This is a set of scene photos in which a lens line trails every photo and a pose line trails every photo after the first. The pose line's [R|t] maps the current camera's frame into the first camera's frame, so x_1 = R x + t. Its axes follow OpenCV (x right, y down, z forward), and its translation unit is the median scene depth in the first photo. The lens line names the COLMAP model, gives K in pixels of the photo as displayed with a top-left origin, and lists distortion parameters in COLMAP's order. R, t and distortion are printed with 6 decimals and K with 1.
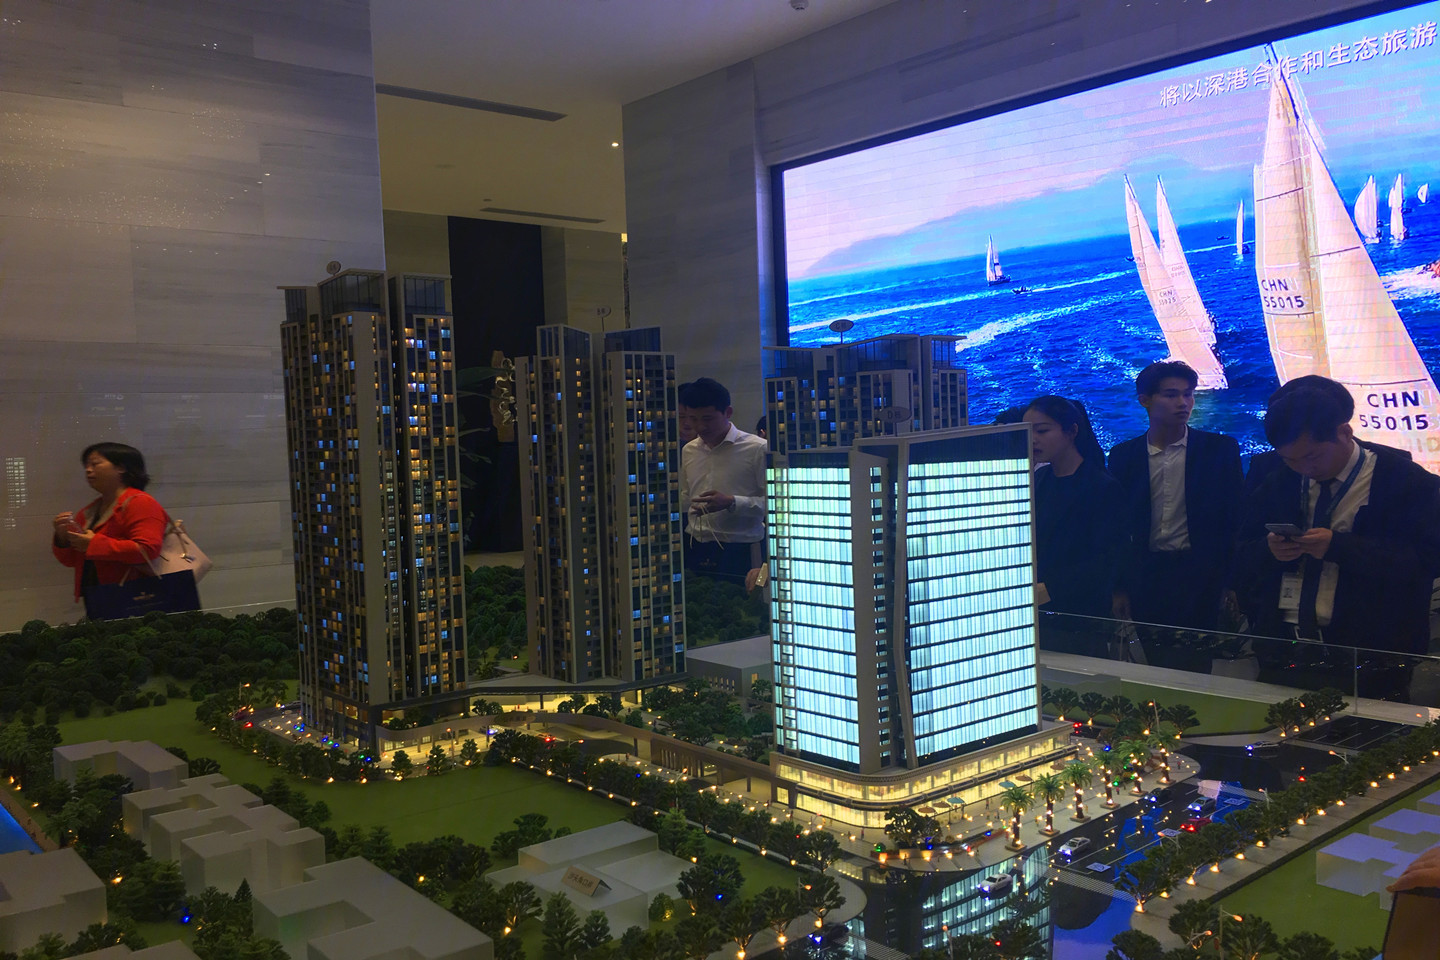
lens RADIAL K [[1220.9, 0, 720.0], [0, 1220.9, 485.9], [0, 0, 1]] dist [0.003724, 0.000109]
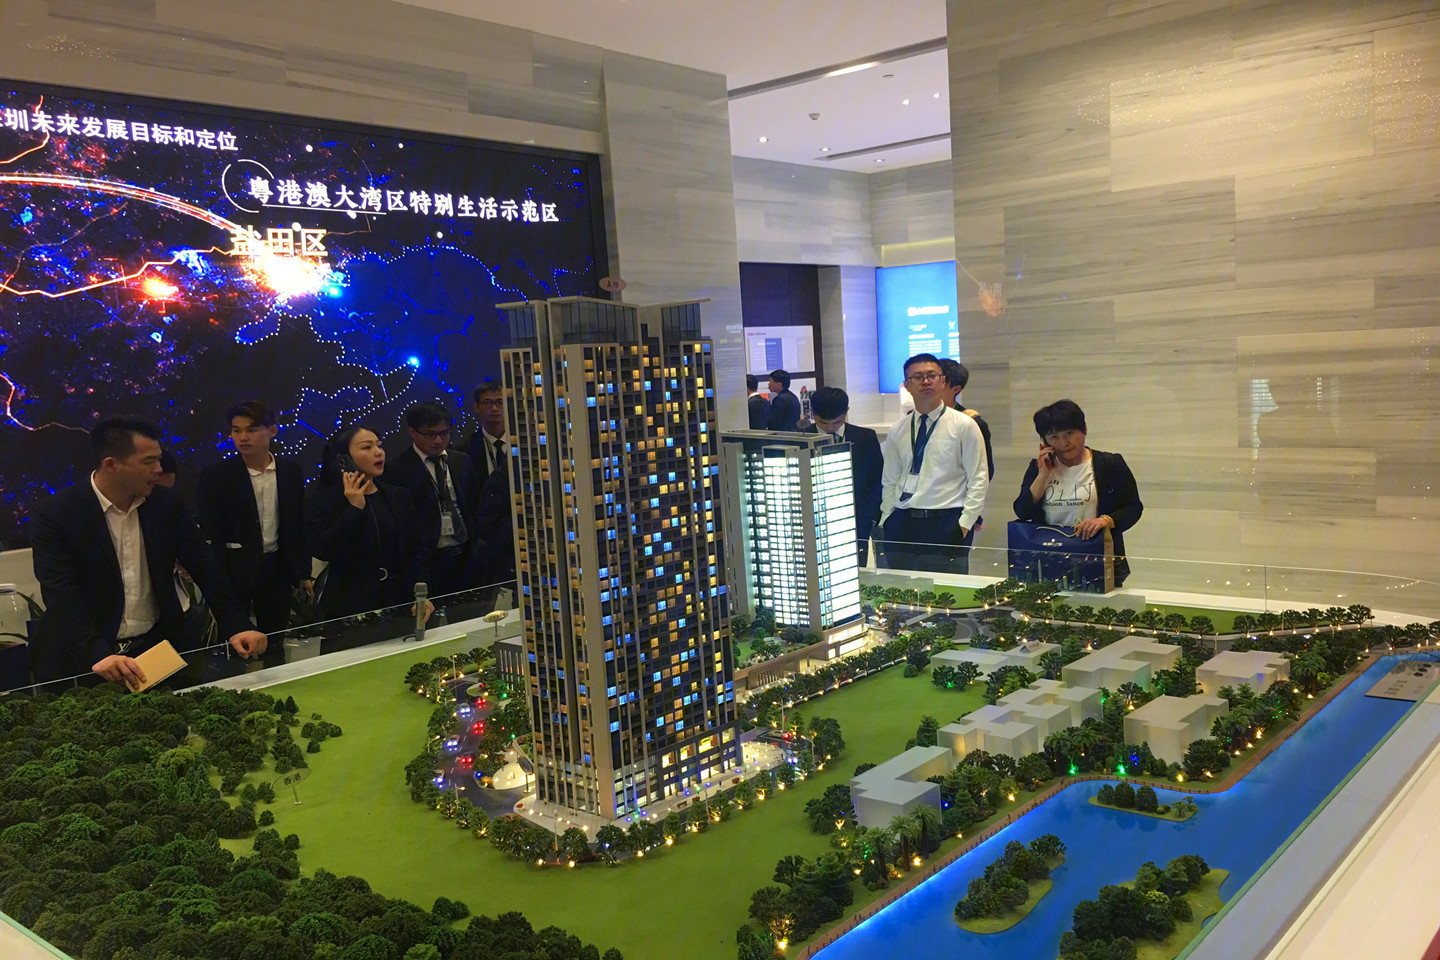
lens RADIAL K [[1220.9, 0, 720.2], [0, 1220.9, 477.1], [0, 0, 1]] dist [0.003724, 0.000109]
pose [[-0.149779, -0.060196, 0.986885, -1.281581], [0.100850, 0.992009, 0.075814, -0.103555], [-0.983563, 0.110883, -0.142511, 1.124508]]
